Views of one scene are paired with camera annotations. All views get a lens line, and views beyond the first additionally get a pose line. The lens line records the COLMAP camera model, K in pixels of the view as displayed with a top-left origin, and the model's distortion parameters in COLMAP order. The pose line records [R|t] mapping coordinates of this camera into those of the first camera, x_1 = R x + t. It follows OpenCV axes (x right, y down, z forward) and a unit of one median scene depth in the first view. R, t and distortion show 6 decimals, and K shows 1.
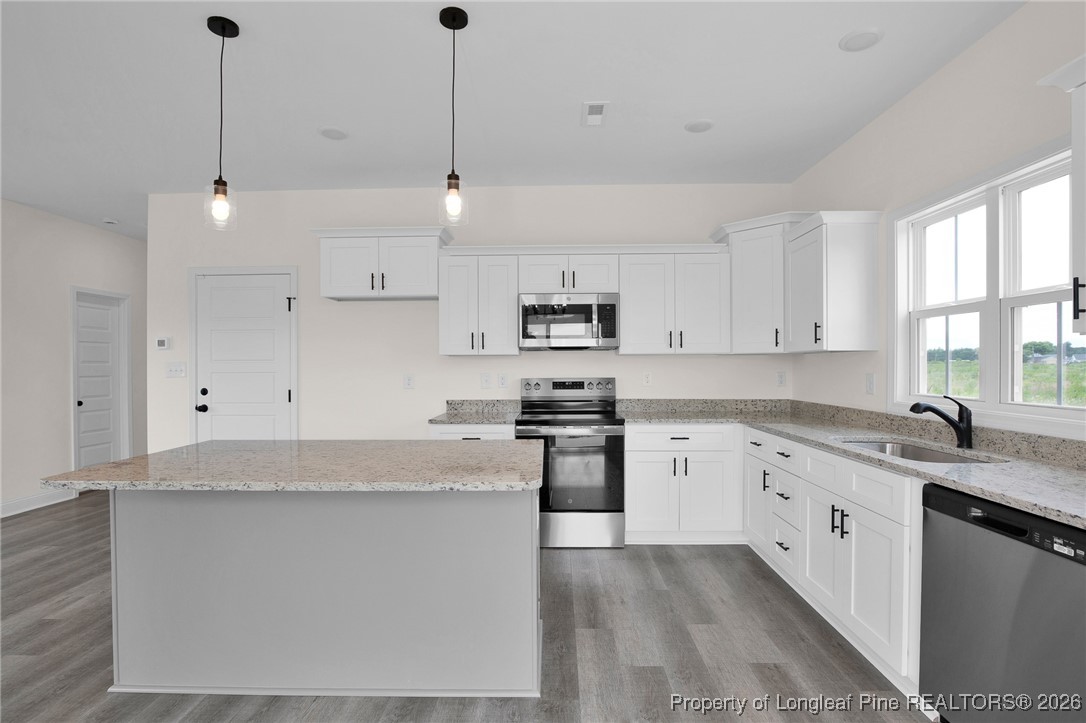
lens RADIAL K [[518.8, 0, 541.9], [0, 518.8, 367.9], [0, 0, 1]] dist [-0.029958, 0.001768]
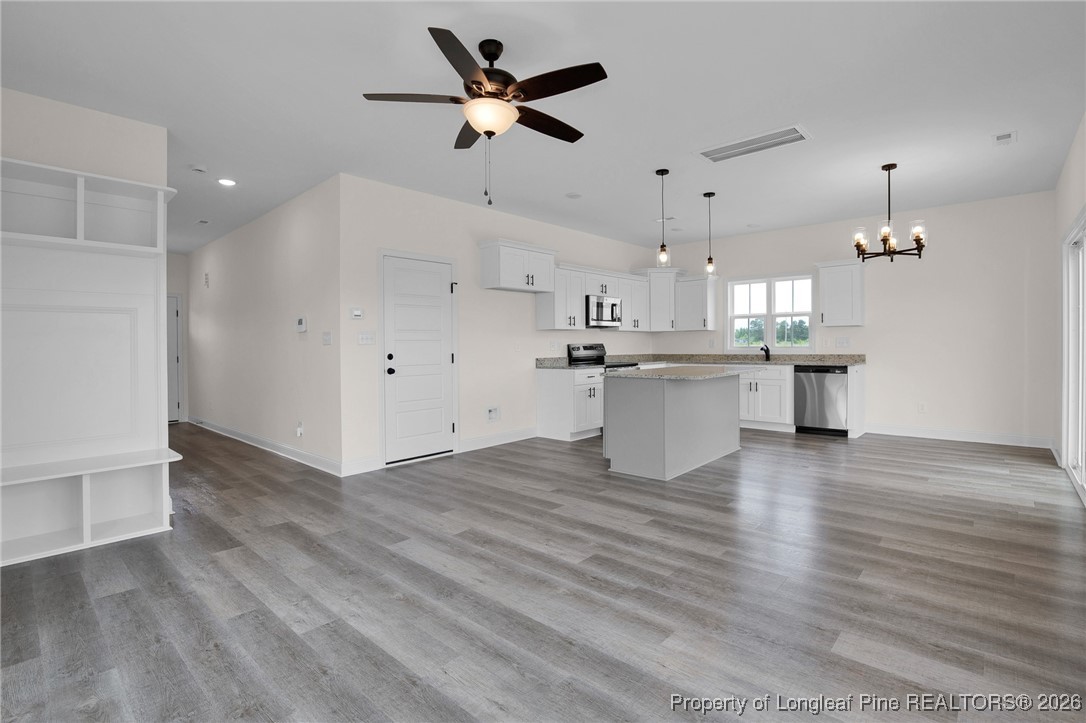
lens RADIAL K [[507.3, 0, 543.4], [0, 507.3, 353.9], [0, 0, 1]] dist [-0.038964, 0.008375]
pose [[0.664025, -0.016090, 0.747537, -1.548039], [0.011697, 0.999870, 0.011131, 0.038346], [-0.747619, 0.001353, 0.664127, -0.024037]]
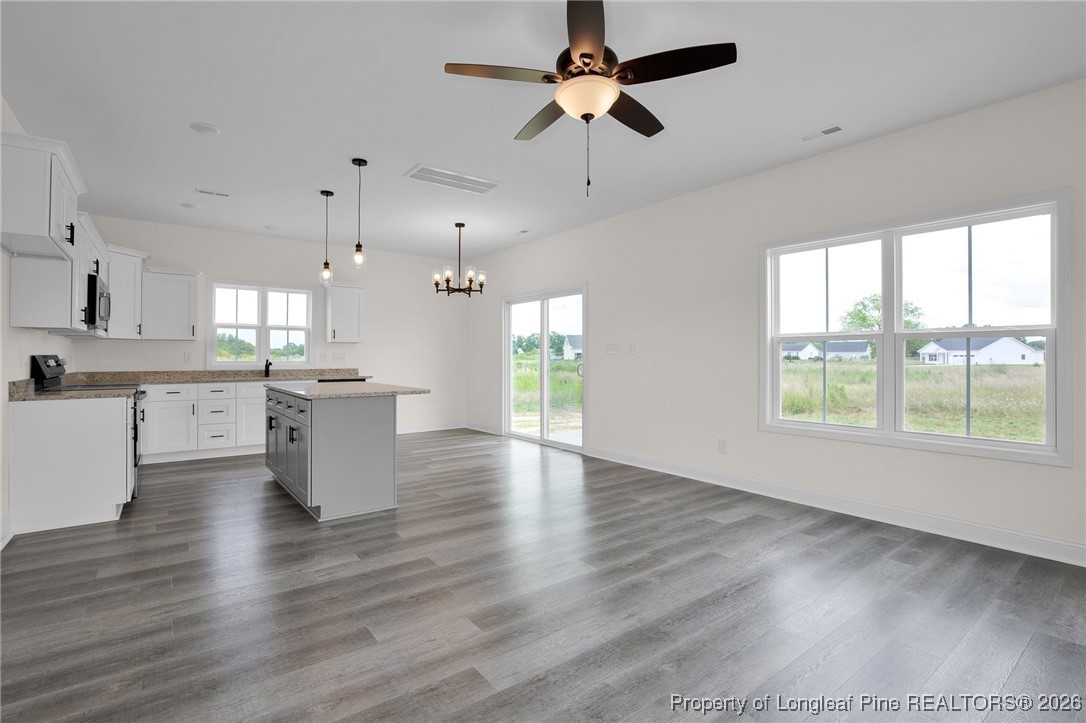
lens RADIAL K [[514.1, 0, 538.4], [0, 514.1, 352.3], [0, 0, 1]] dist [-0.044618, 0.009105]
pose [[-0.611986, 0.011282, 0.790788, -1.528614], [0.004586, 0.999932, -0.010716, 0.033683], [-0.790855, -0.002932, -0.611996, 0.983552]]
